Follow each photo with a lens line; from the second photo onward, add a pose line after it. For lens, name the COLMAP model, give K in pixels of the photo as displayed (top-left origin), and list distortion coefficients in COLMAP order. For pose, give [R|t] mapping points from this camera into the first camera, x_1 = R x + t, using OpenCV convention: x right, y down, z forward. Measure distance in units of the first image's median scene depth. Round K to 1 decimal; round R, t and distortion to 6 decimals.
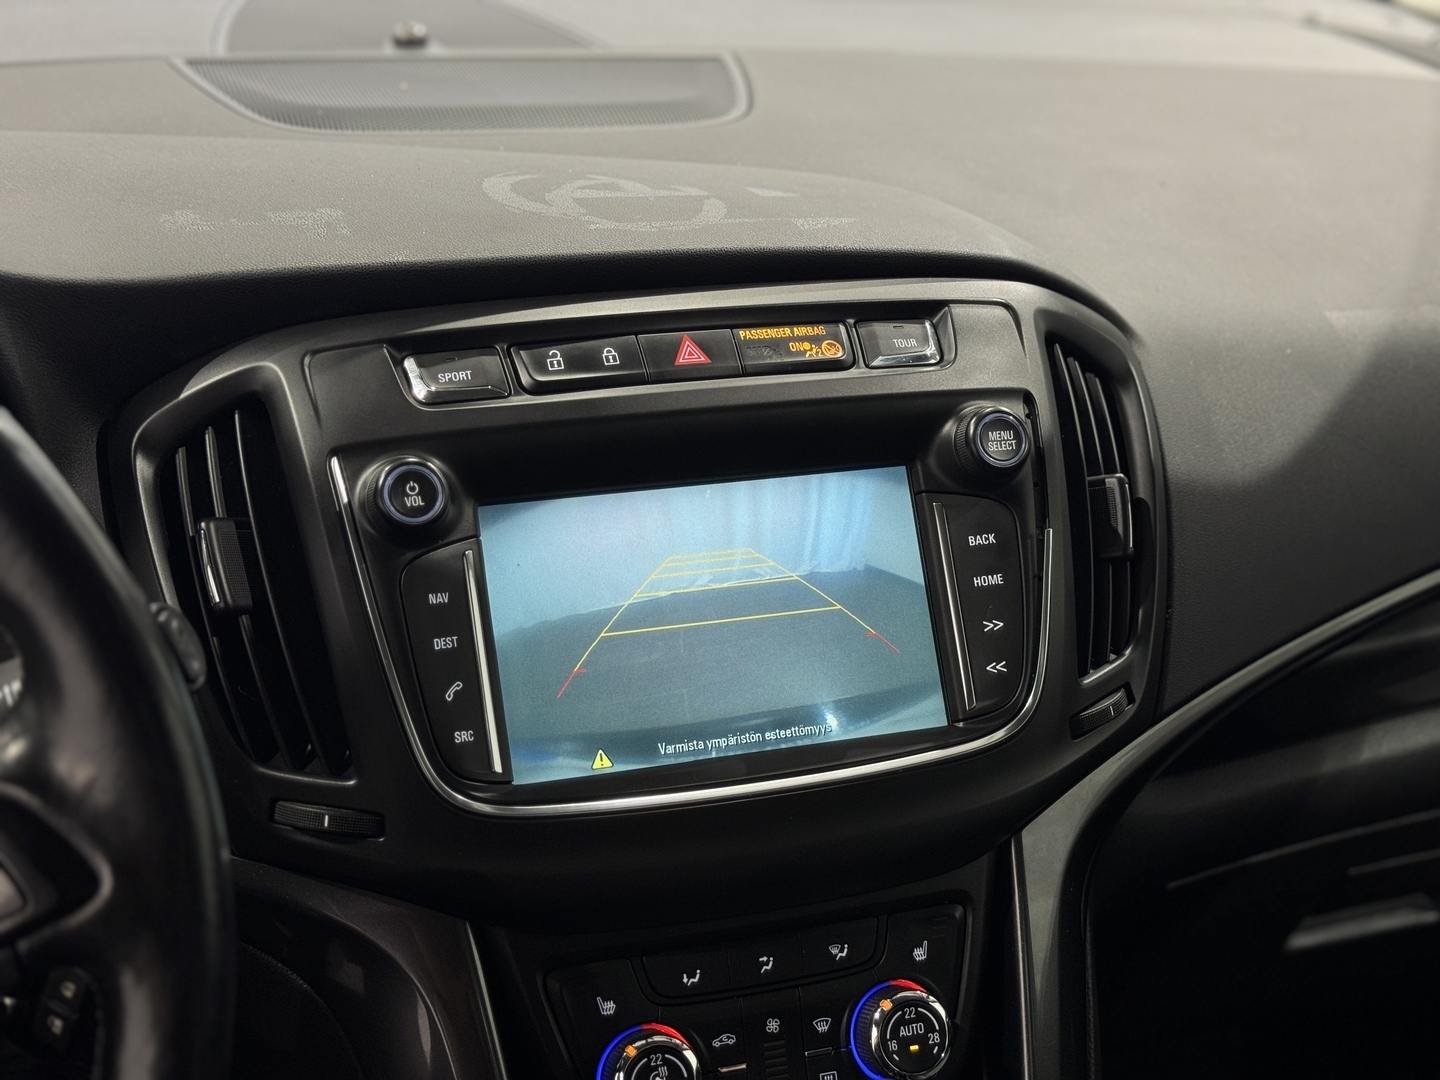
lens RADIAL K [[2049.4, 0, 720.0], [0, 2049.4, 540.0], [0, 0, 1]] dist [0.120632, -0.007312]
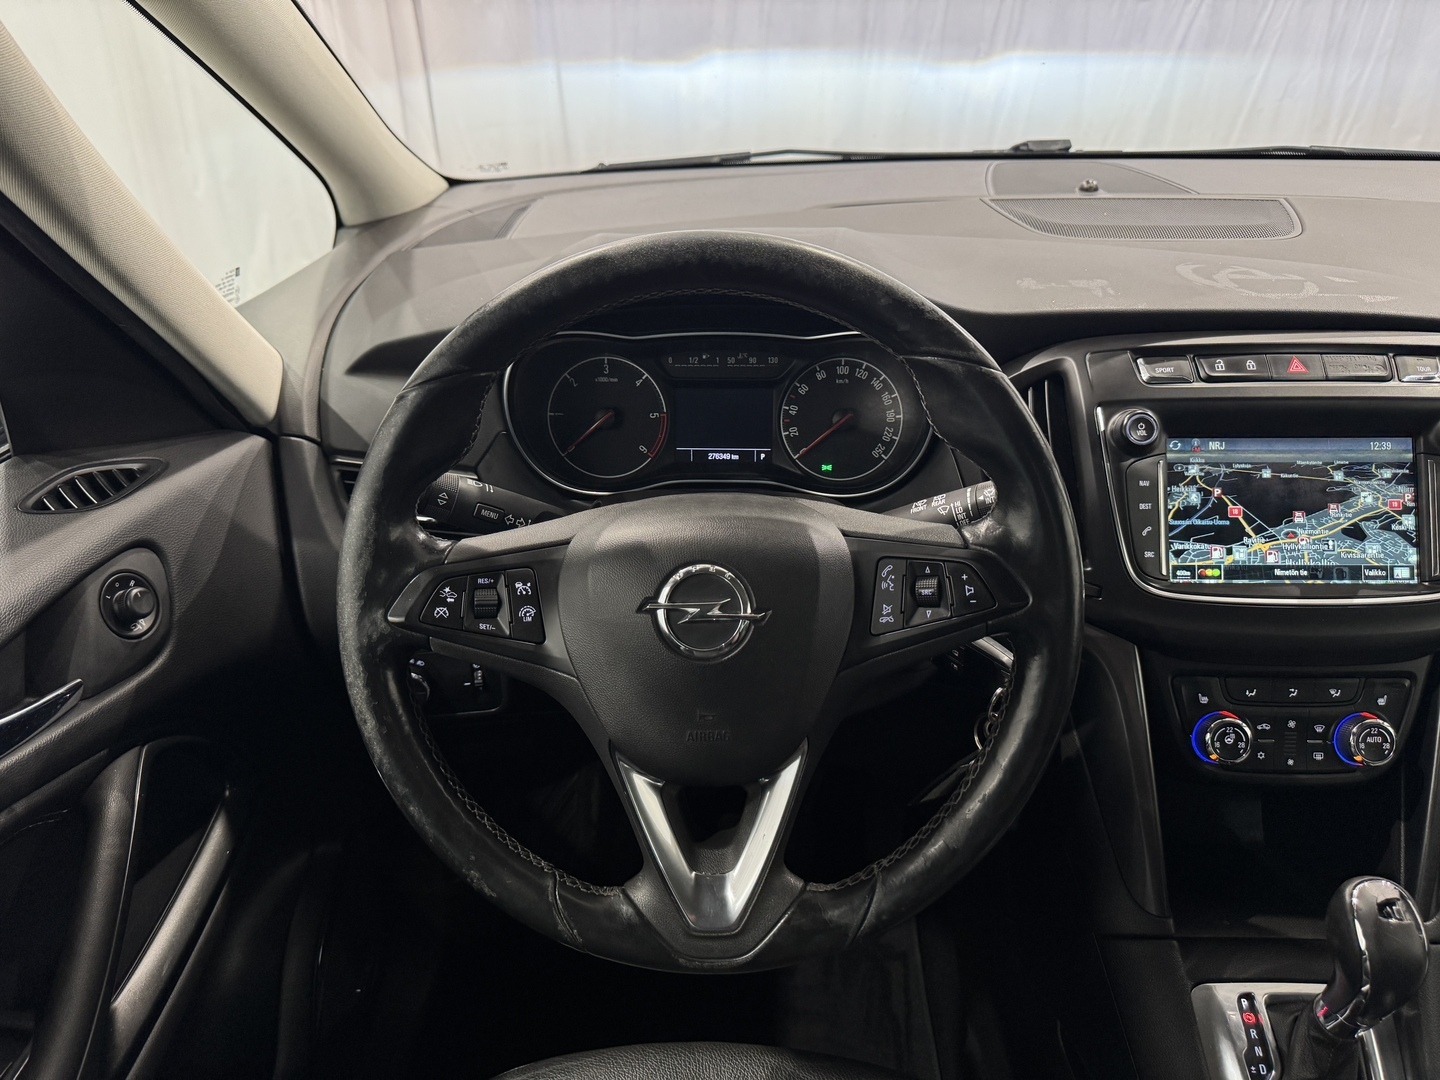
lens RADIAL K [[1045.7, 0, 713.4], [0, 1045.7, 548.3], [0, 0, 1]] dist [-0.002622, -0.002617]
pose [[0.932624, 0.130080, -0.336589, -0.168827], [-0.095246, 0.988425, 0.118083, 0.010500], [0.348054, -0.078068, 0.934218, -0.080359]]
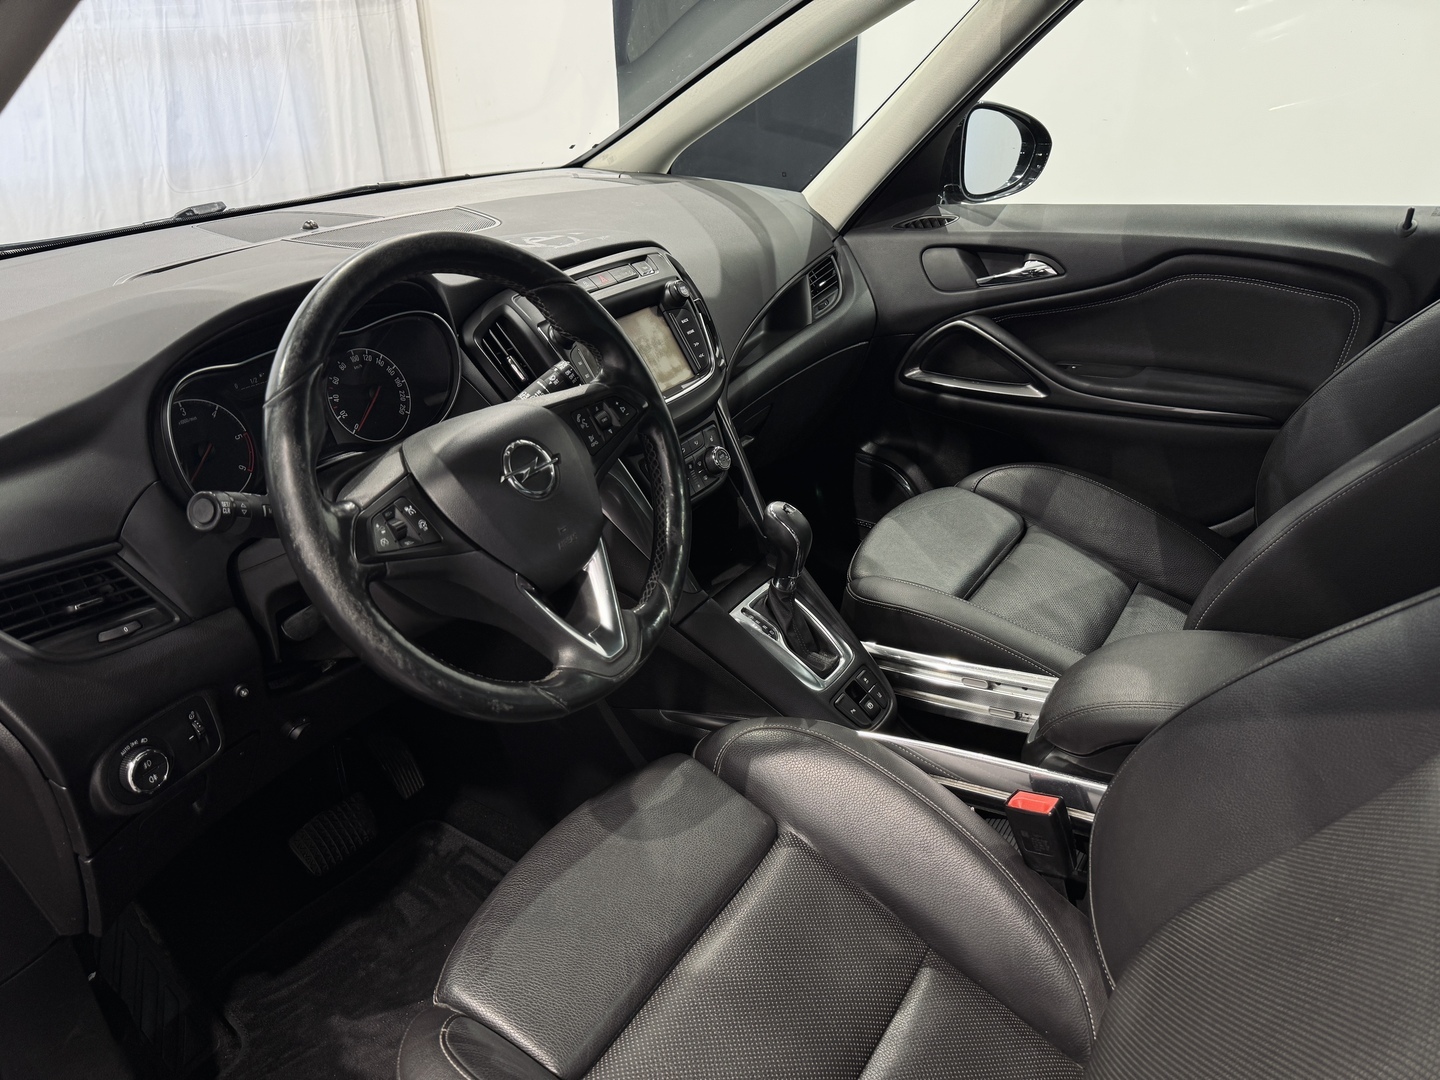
lens RADIAL K [[1045.7, 0, 713.4], [0, 1045.7, 548.3], [0, 0, 1]] dist [-0.002622, -0.002617]
pose [[0.769632, -0.326776, 0.548529, -0.946284], [0.294702, 0.943927, 0.148836, 0.121217], [-0.566407, 0.047104, 0.822778, -0.441748]]
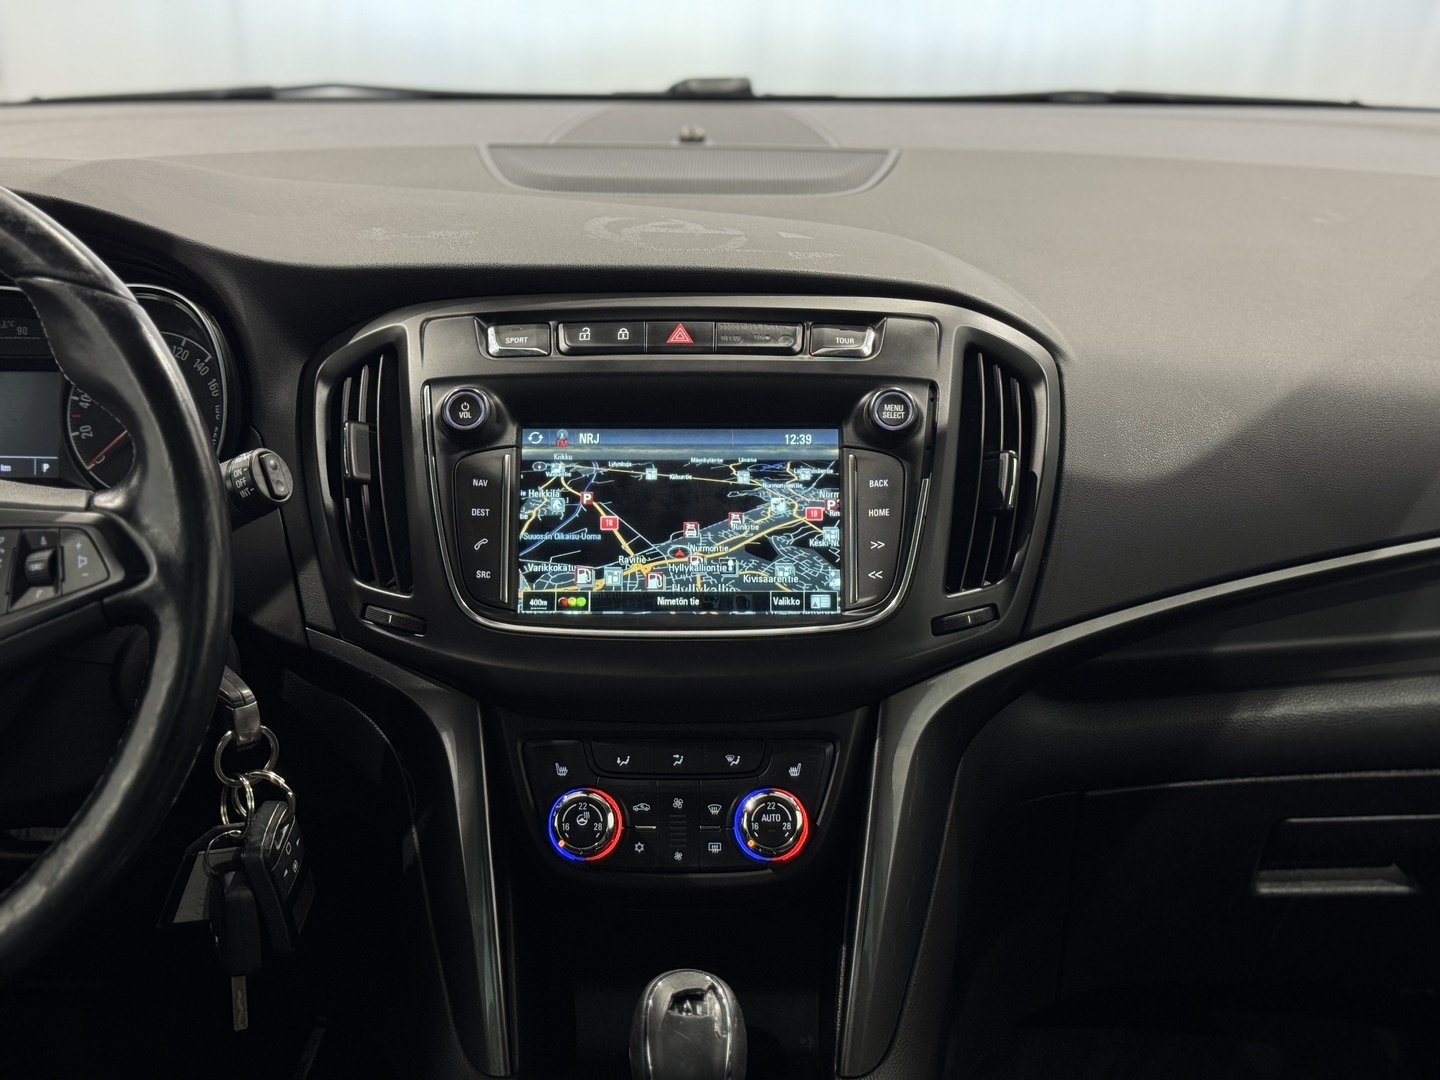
lens RADIAL K [[2049.4, 0, 720.0], [0, 2049.4, 540.0], [0, 0, 1]] dist [0.120632, -0.007312]
pose [[0.946966, 0.079610, -0.311315, 0.476059], [-0.099854, 0.993765, -0.049611, 0.120982], [0.305424, 0.078066, 0.949011, -0.349010]]
